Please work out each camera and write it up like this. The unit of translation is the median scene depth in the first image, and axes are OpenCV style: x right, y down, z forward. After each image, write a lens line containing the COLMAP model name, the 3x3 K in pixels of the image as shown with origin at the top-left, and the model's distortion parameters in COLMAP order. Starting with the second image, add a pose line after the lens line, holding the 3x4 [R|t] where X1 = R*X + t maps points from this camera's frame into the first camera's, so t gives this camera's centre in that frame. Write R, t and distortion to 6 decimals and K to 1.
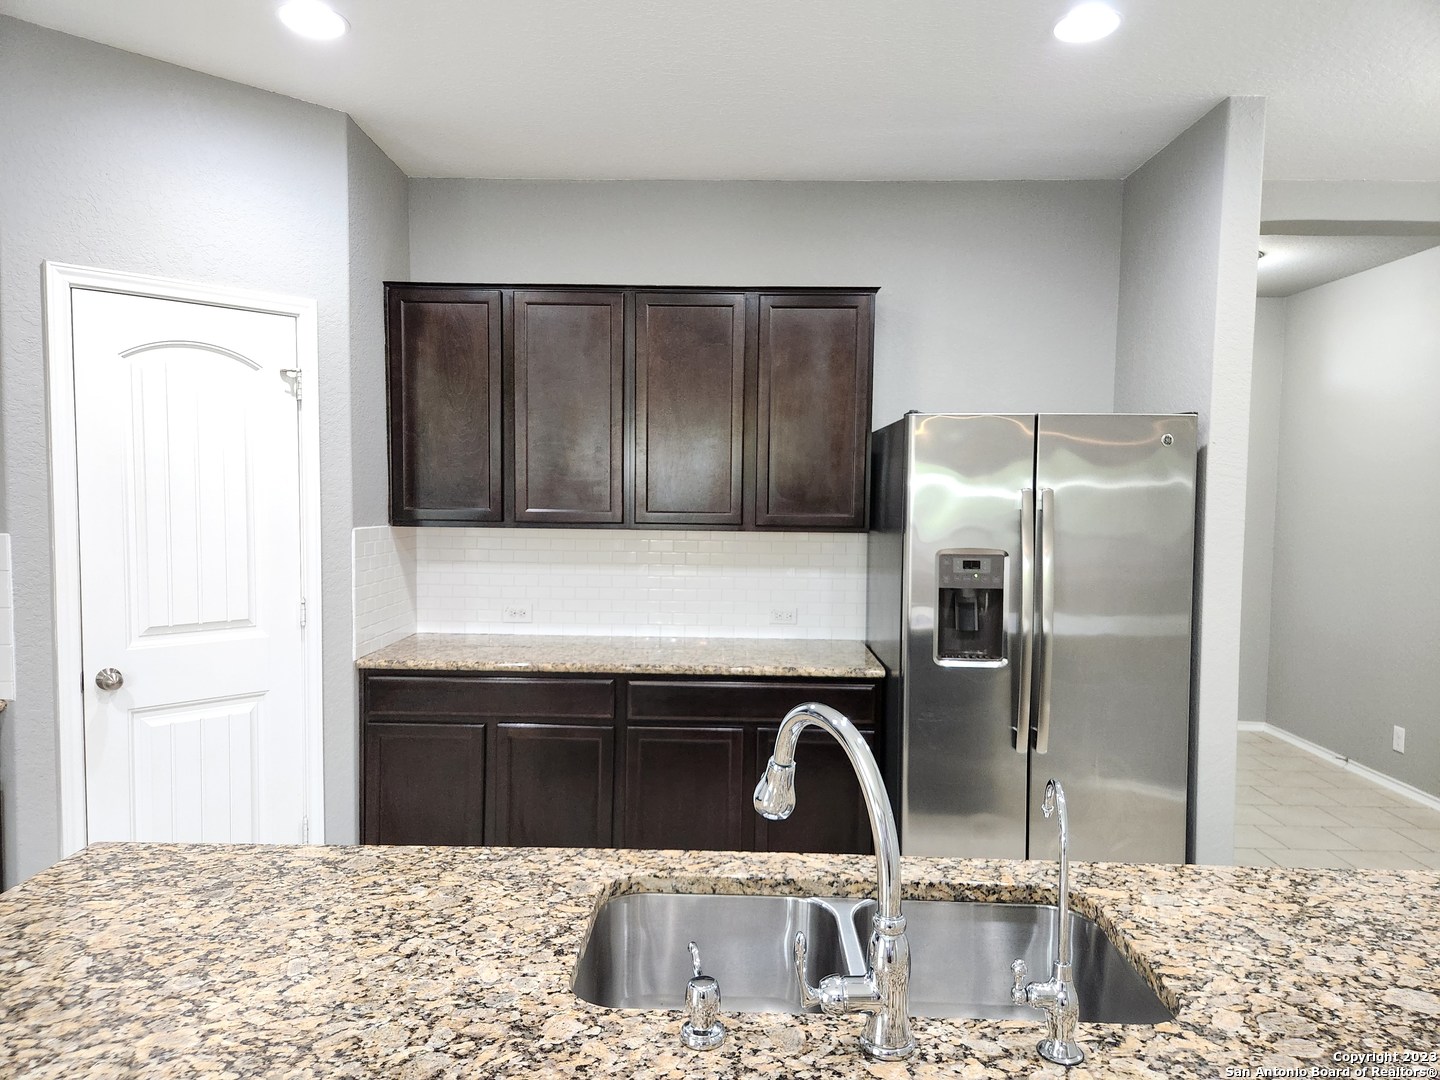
lens RADIAL K [[955.8, 0, 720.7], [0, 955.8, 535.6], [0, 0, 1]] dist [0.068218, -0.045213]
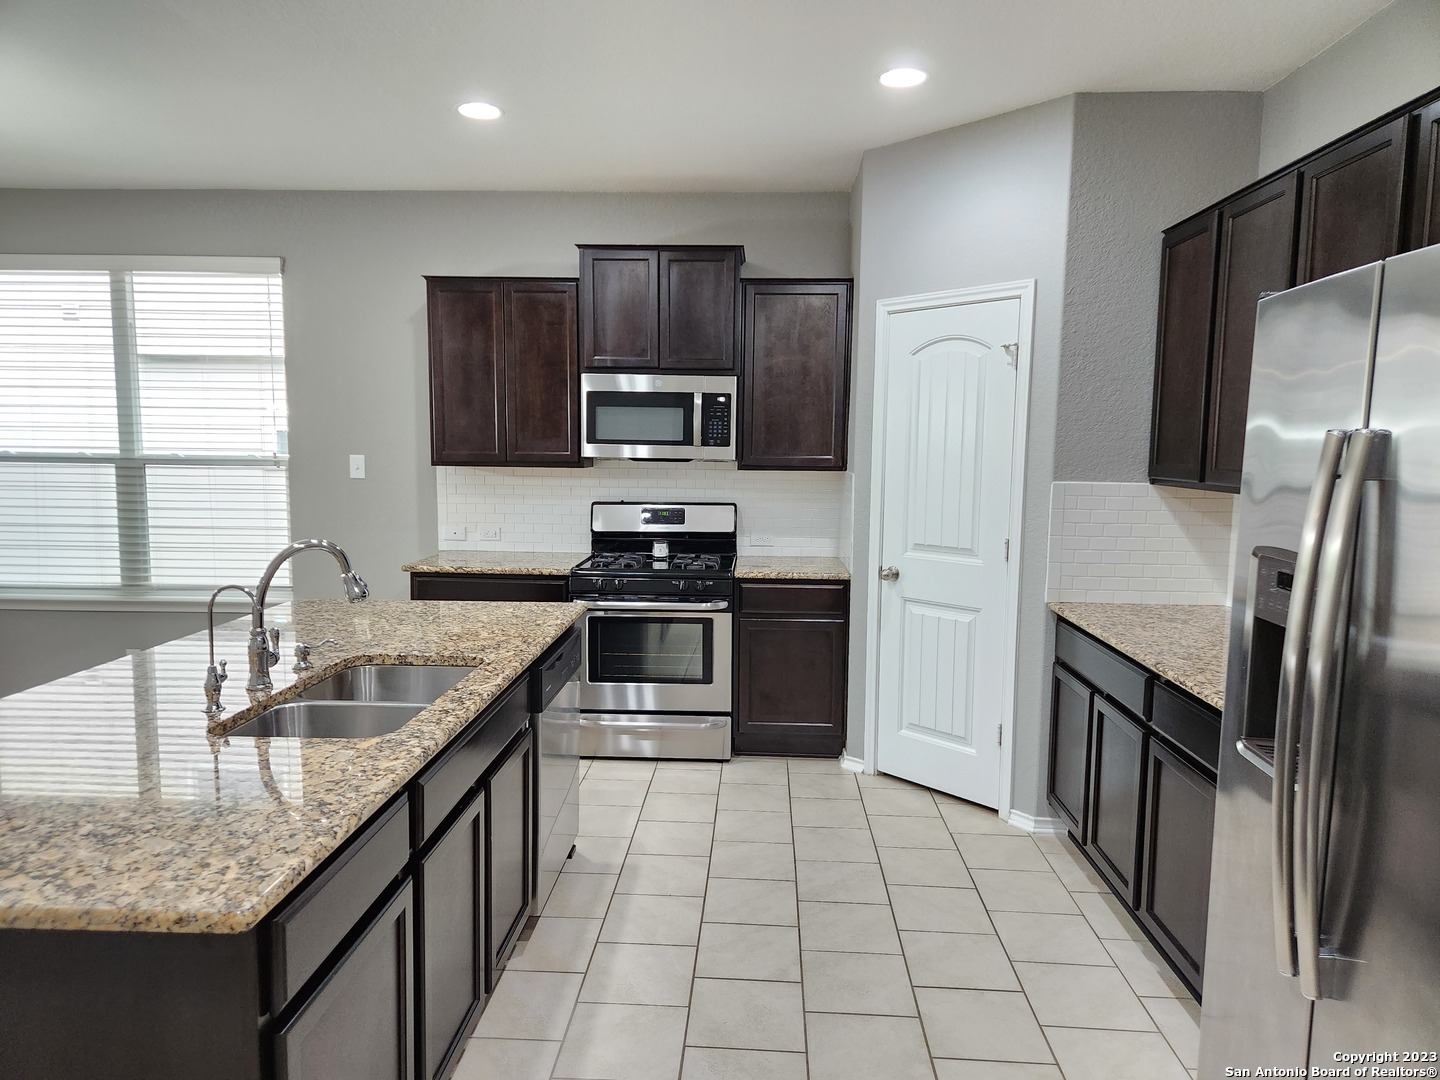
lens RADIAL K [[955.8, 0, 721.9], [0, 955.8, 543.5], [0, 0, 1]] dist [0.068218, -0.045213]
pose [[-0.020690, 0.092070, -0.995538, 0.828098], [-0.060153, 0.993832, 0.093162, -0.019965], [0.997975, 0.061812, -0.015024, 0.746284]]
